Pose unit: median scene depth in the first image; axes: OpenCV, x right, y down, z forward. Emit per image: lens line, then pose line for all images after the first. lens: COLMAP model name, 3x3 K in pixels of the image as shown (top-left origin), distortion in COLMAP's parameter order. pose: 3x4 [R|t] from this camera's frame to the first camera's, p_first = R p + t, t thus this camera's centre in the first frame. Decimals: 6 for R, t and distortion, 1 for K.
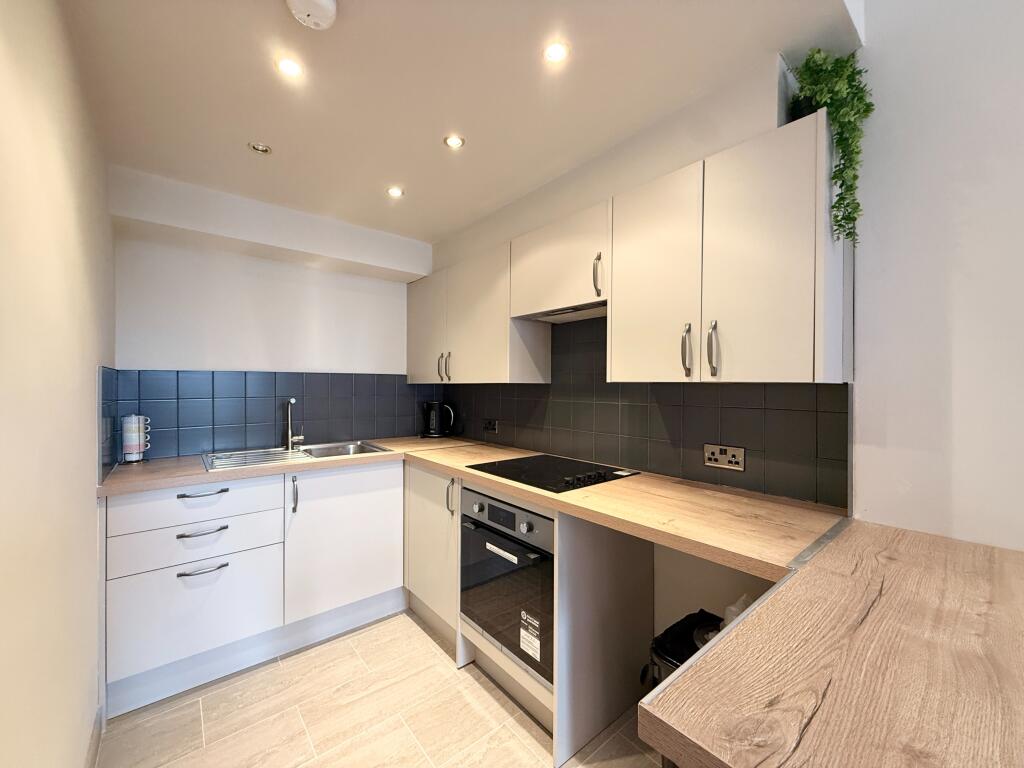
lens RADIAL K [[408.4, 0, 507.7], [0, 408.4, 384.9], [0, 0, 1]] dist [-0.000299, 0.000097]
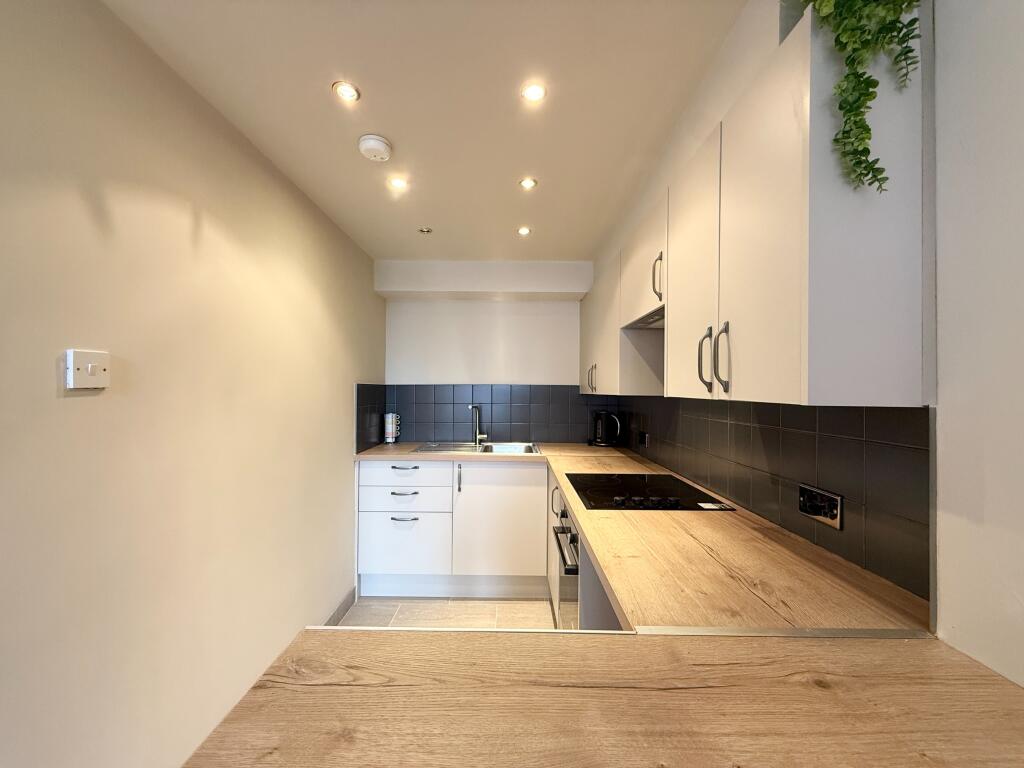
lens RADIAL K [[408.4, 0, 509.2], [0, 408.4, 384.8], [0, 0, 1]] dist [-0.000299, 0.000097]
pose [[0.763934, -0.005945, -0.645267, 0.462687], [-0.004315, 0.999888, -0.014321, -0.015589], [0.645280, 0.013725, 0.763823, 0.088578]]
